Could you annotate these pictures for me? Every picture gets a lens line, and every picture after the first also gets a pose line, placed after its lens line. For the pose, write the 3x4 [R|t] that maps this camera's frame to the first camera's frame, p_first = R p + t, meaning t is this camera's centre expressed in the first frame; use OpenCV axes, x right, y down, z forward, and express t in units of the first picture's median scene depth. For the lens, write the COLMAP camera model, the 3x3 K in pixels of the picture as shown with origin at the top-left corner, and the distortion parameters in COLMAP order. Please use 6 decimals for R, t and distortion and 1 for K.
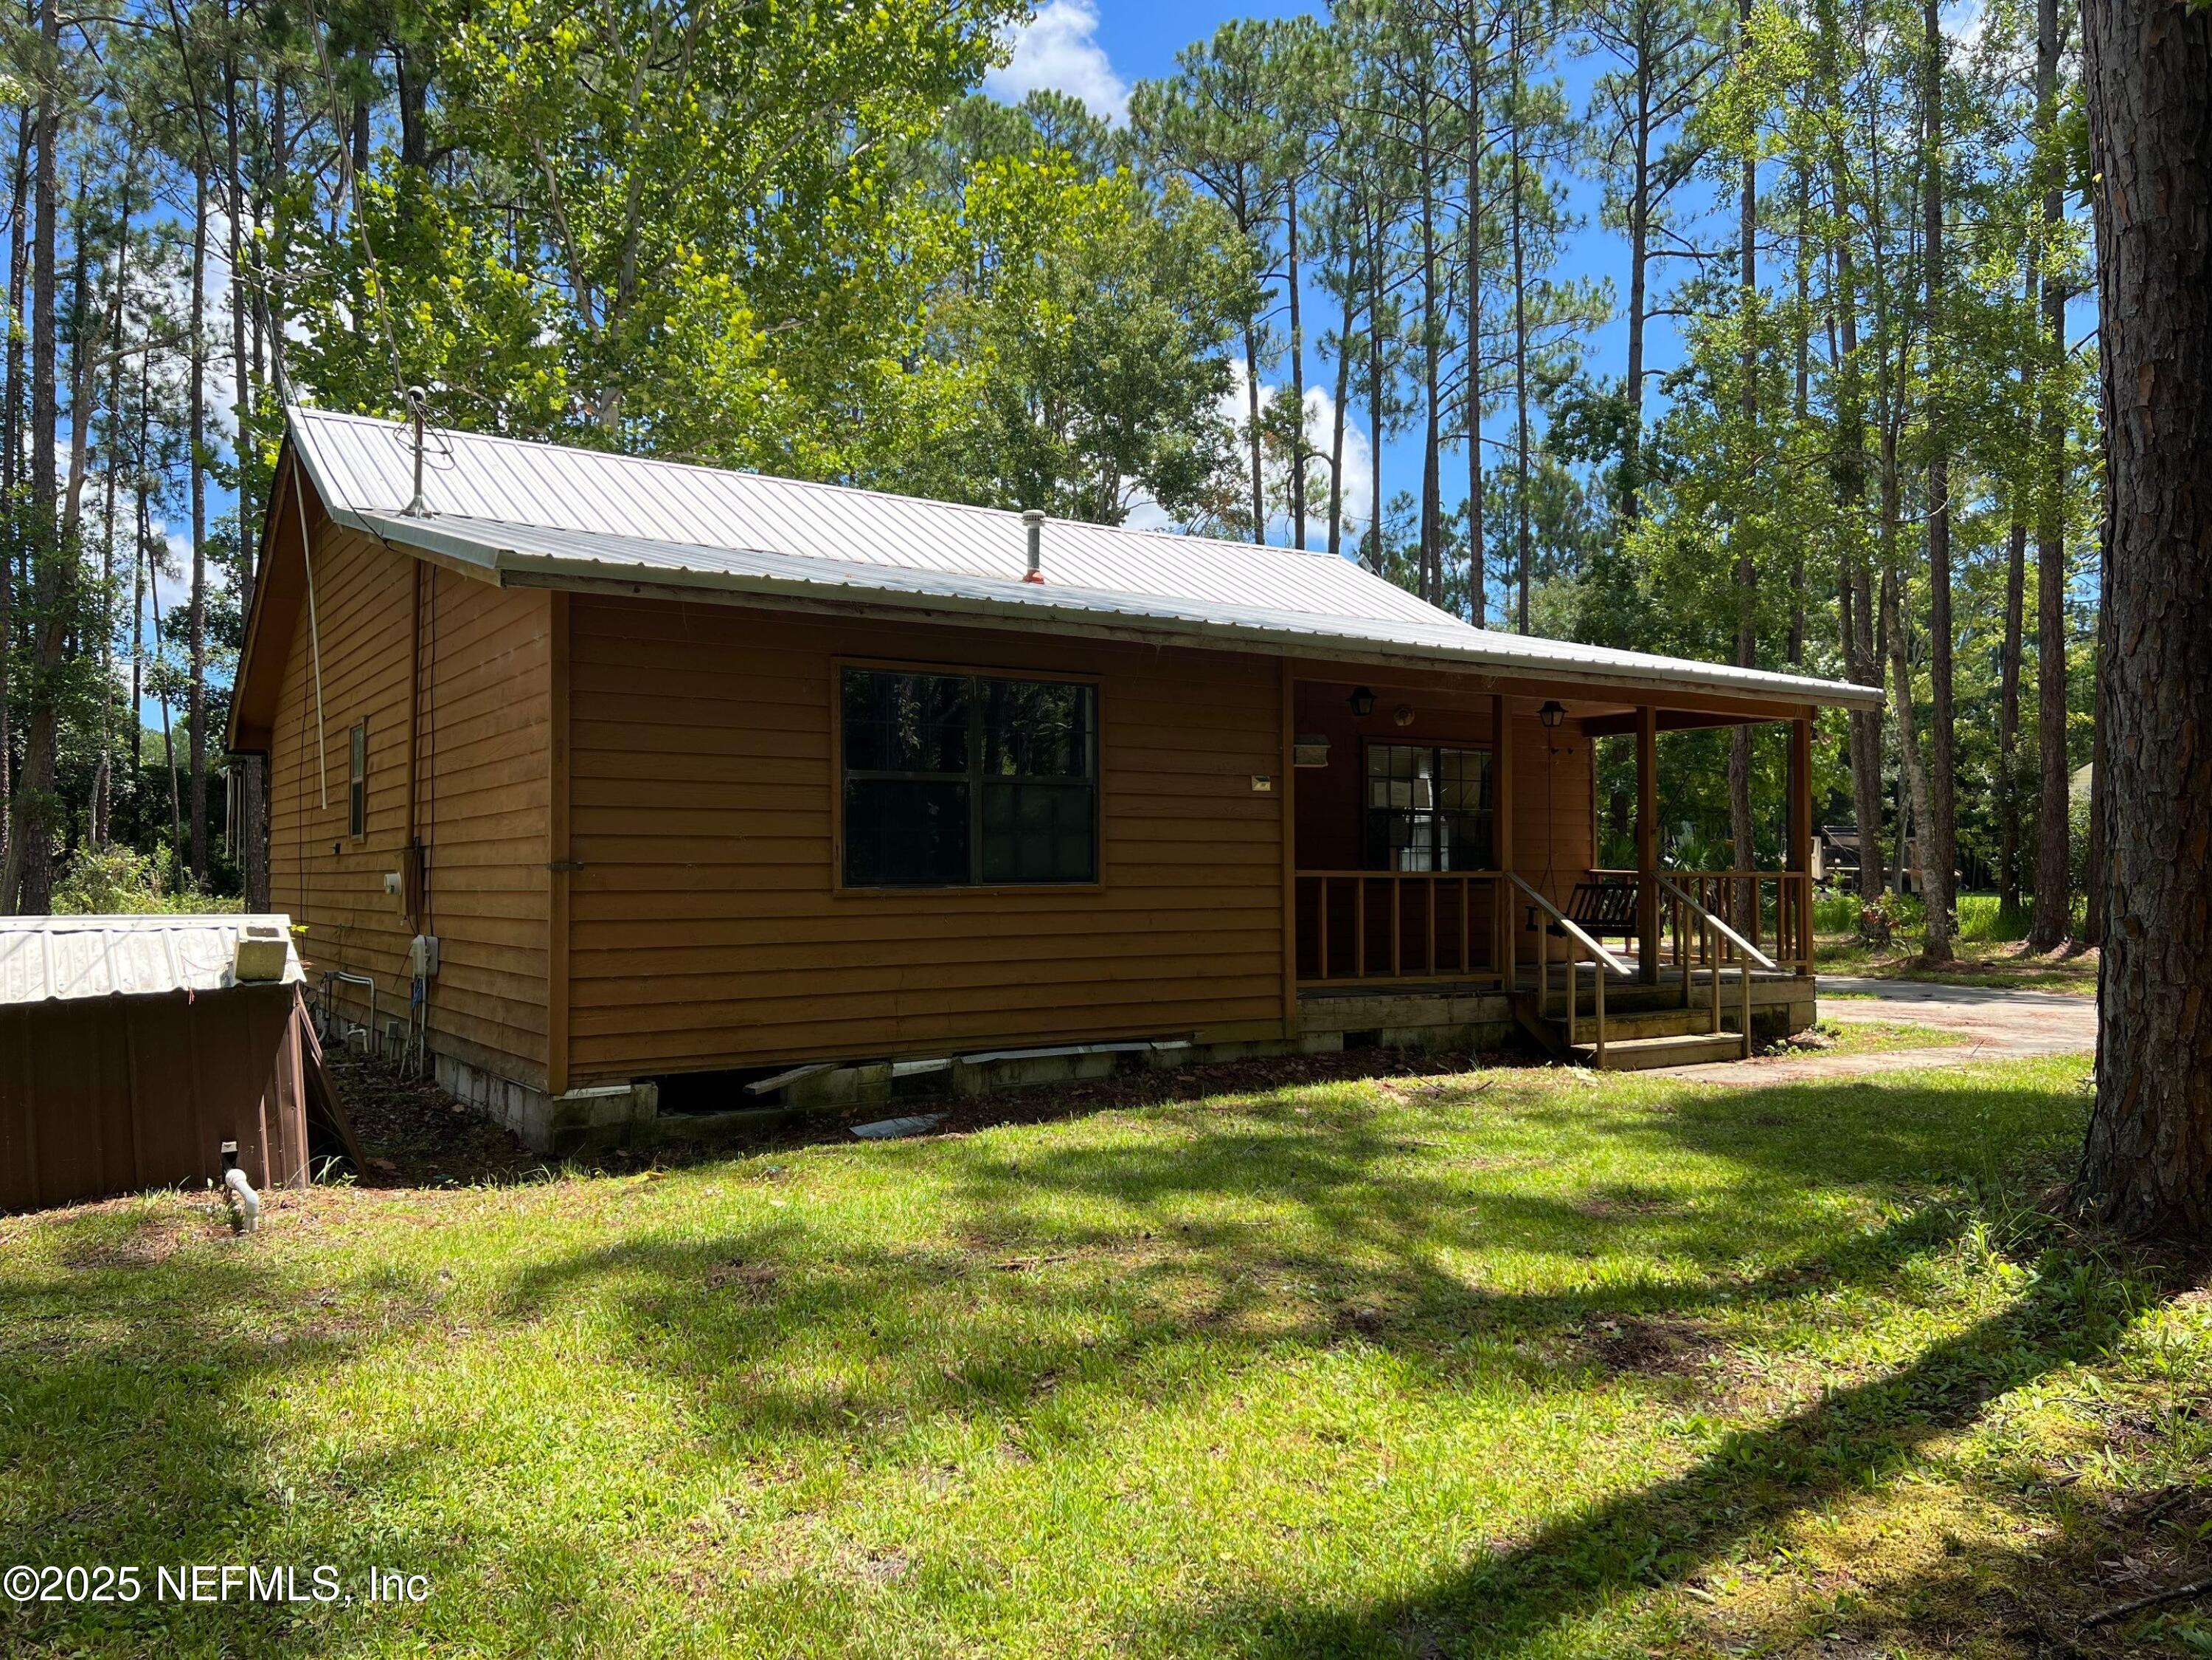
lens RADIAL K [[1671.1, 0, 1114.6], [0, 1671.1, 827.2], [0, 0, 1]] dist [0.059555, -0.068046]
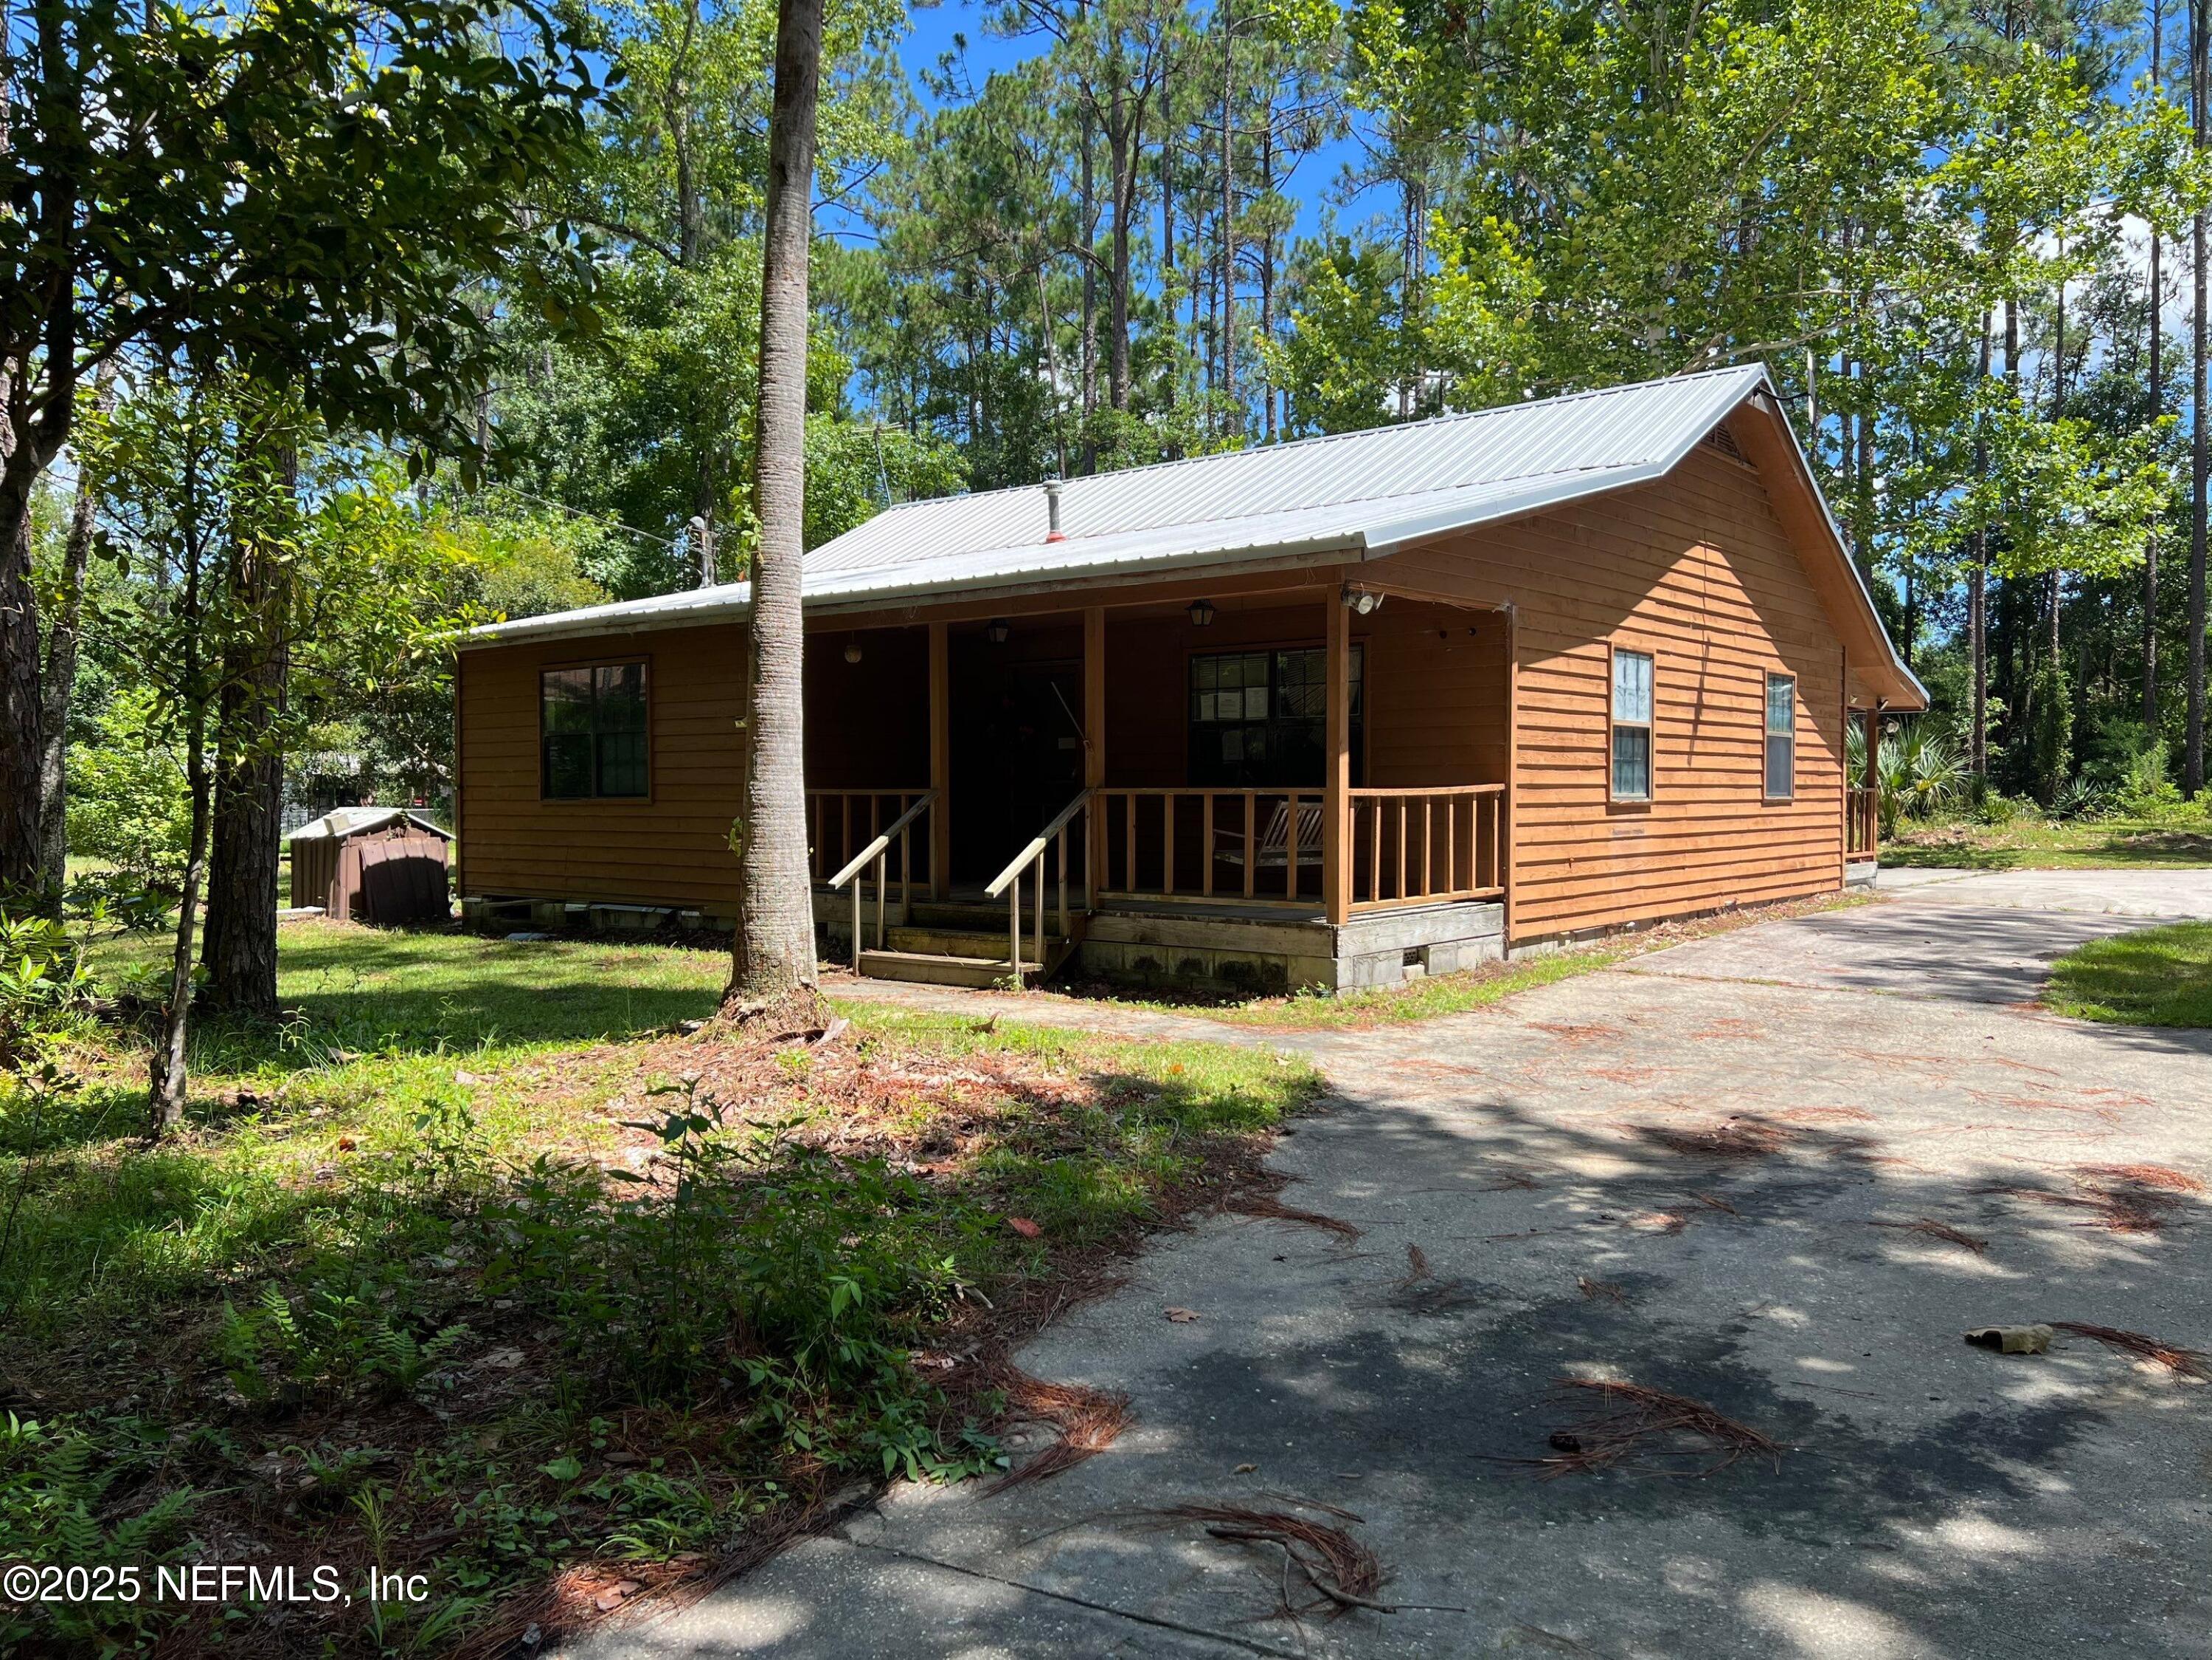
lens RADIAL K [[1671.1, 0, 1102.7], [0, 1671.1, 832.8], [0, 0, 1]] dist [0.059555, -0.068046]
pose [[0.285244, 0.027269, -0.958067, 1.477418], [0.029592, 0.998868, 0.037240, 0.020541], [0.957998, -0.038974, 0.284114, 0.935322]]
